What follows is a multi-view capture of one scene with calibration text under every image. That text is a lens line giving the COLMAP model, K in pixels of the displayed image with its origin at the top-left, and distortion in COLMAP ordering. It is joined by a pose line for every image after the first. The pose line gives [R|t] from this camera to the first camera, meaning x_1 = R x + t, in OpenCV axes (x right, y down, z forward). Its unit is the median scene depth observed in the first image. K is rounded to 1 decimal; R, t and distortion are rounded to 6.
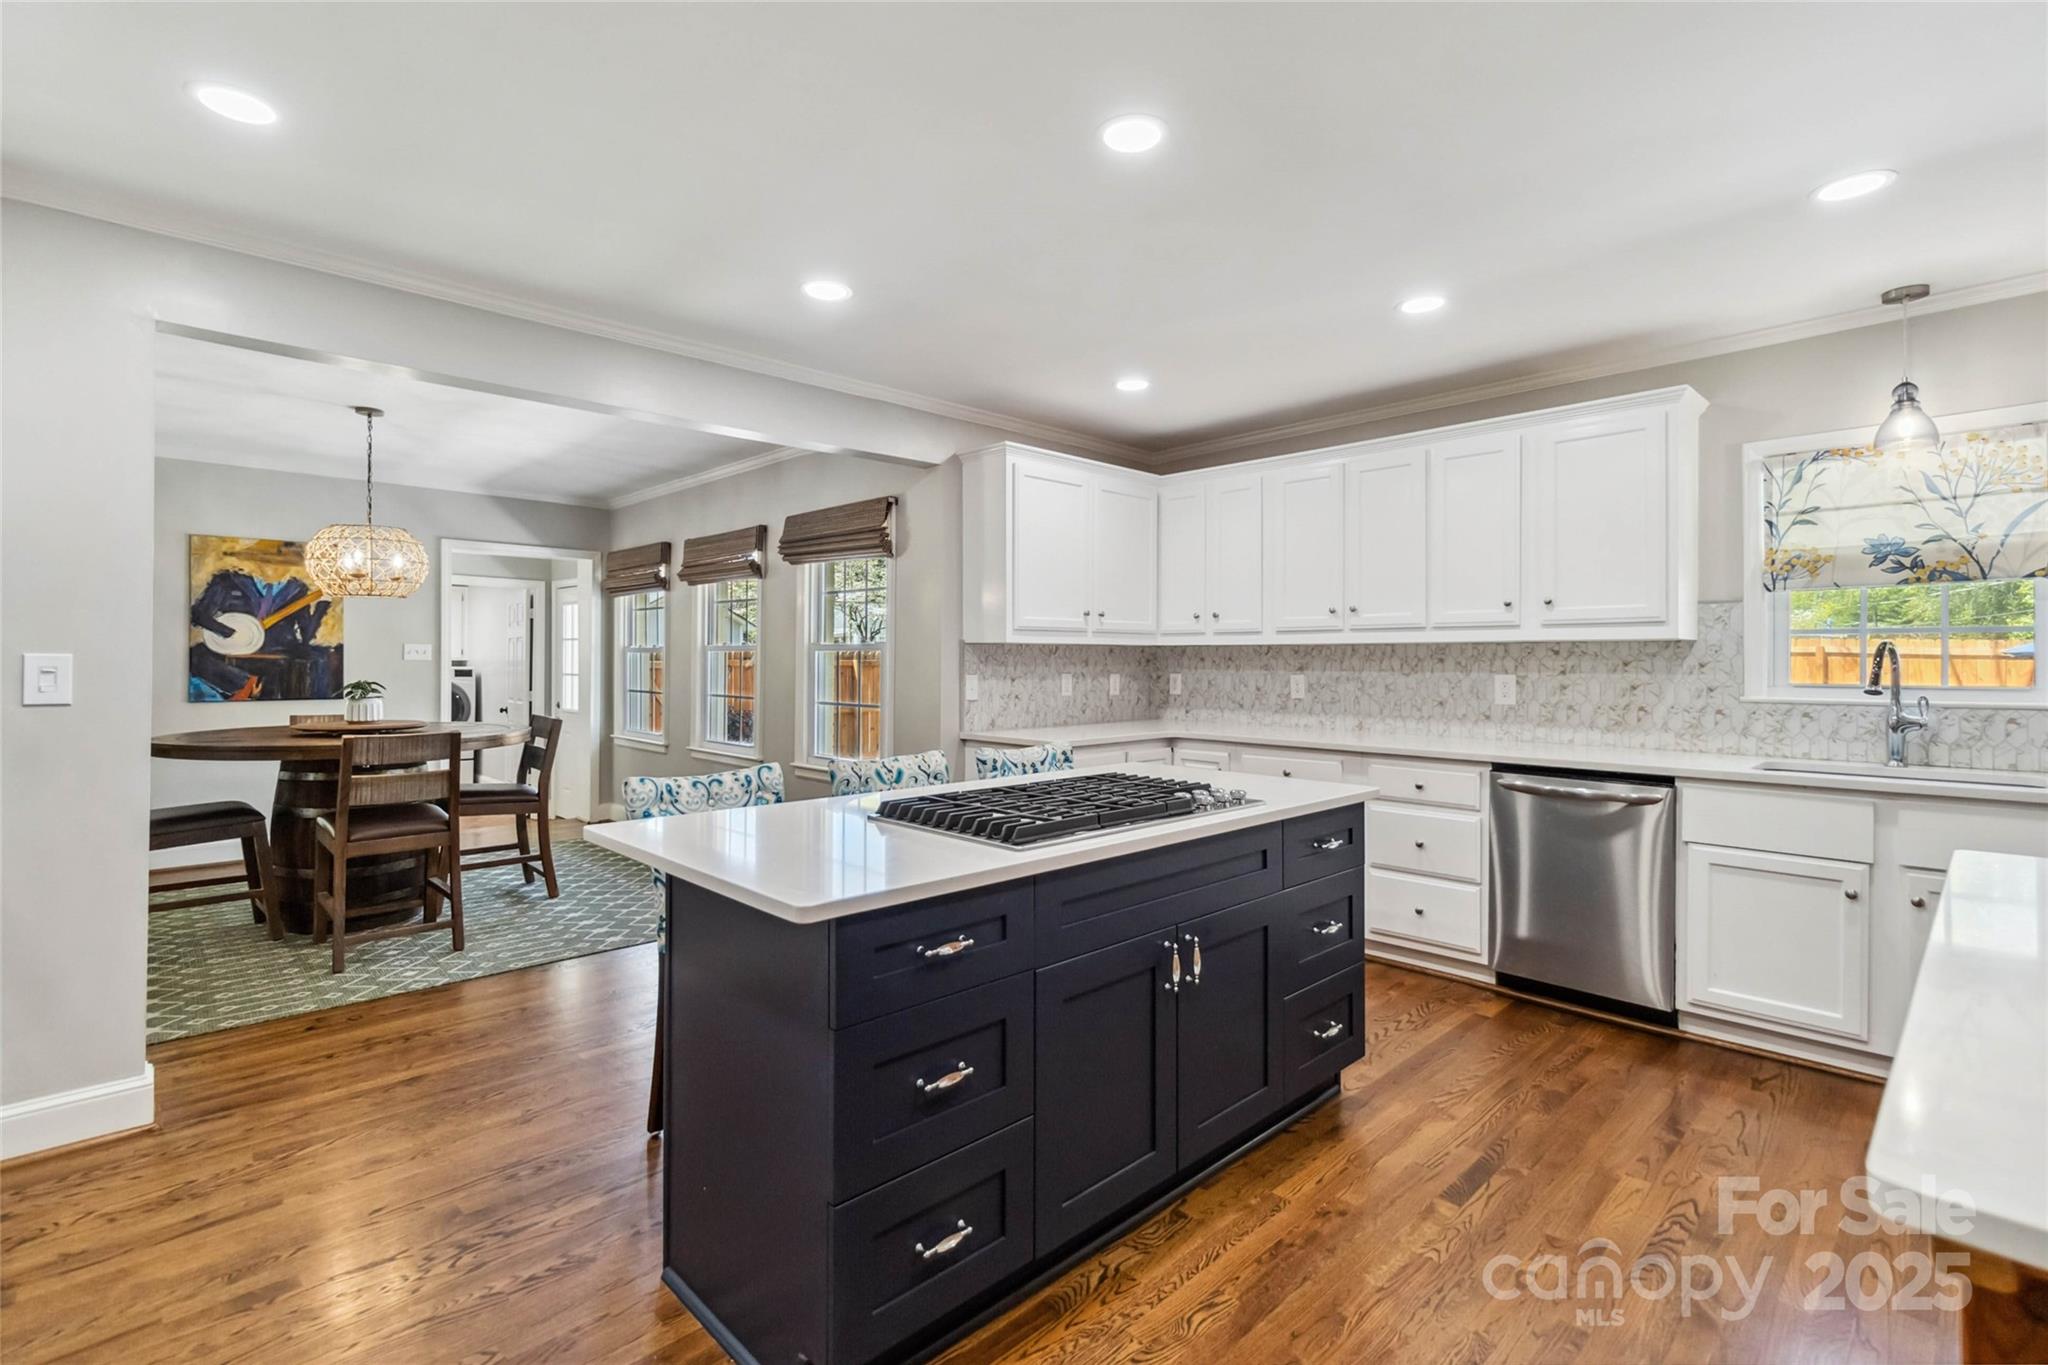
lens RADIAL K [[951.1, 0, 1026.6], [0, 951.1, 664.3], [0, 0, 1]] dist [0.000410, 0.000187]
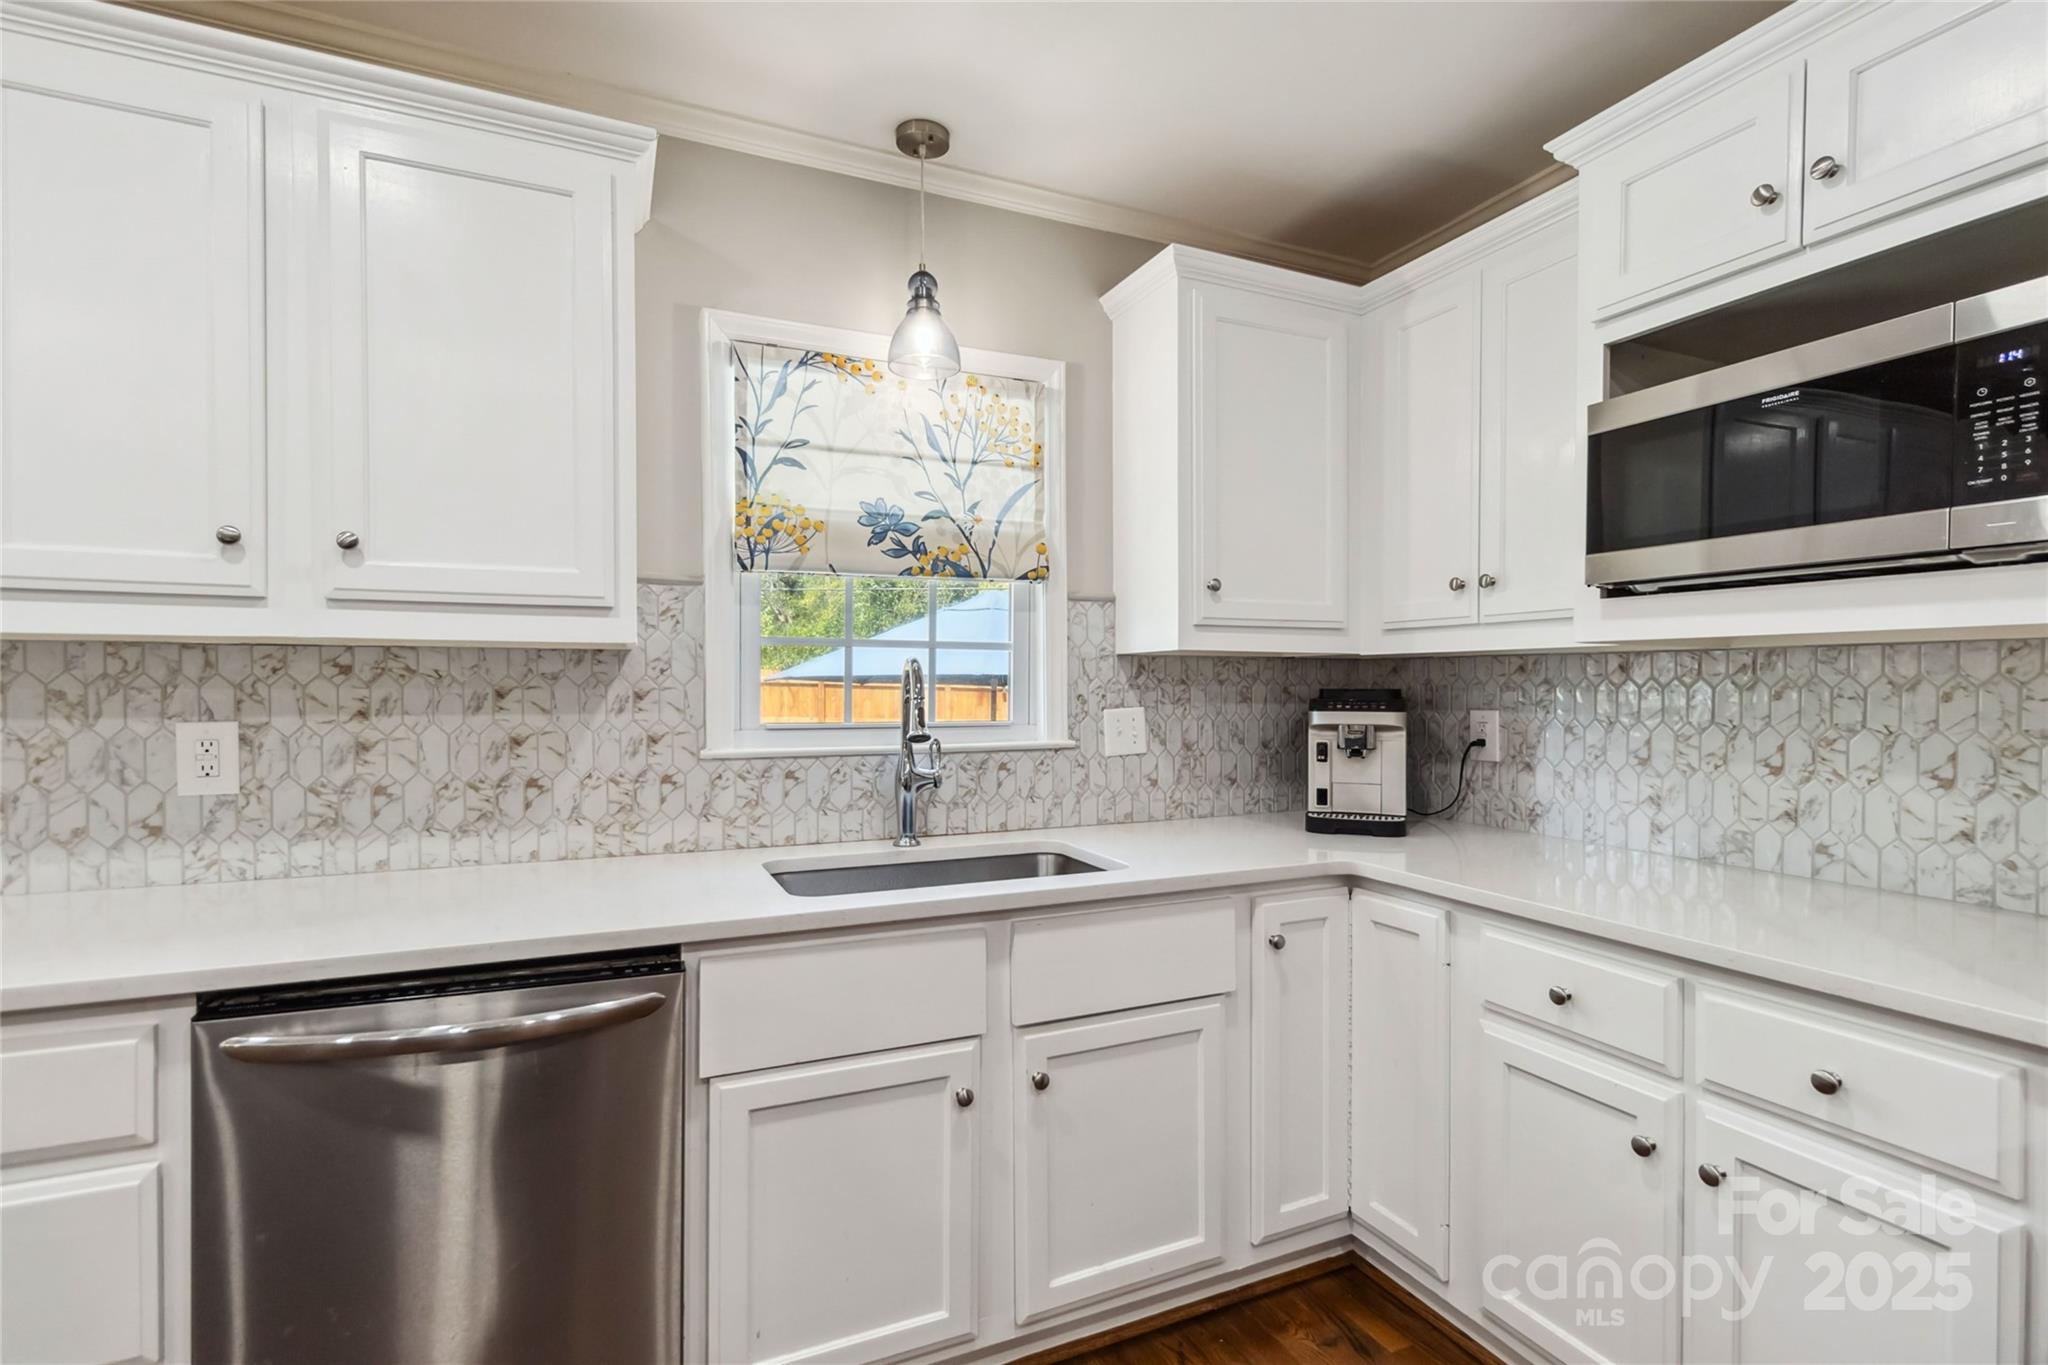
lens RADIAL K [[960.6, 0, 1031.6], [0, 960.6, 689.6], [0, 0, 1]] dist [0.001062, 0.000128]
pose [[0.333845, -0.008319, 0.942591, 0.257413], [0.001034, 0.999964, 0.008459, -0.006838], [-0.942627, -0.001849, 0.333842, 0.585089]]
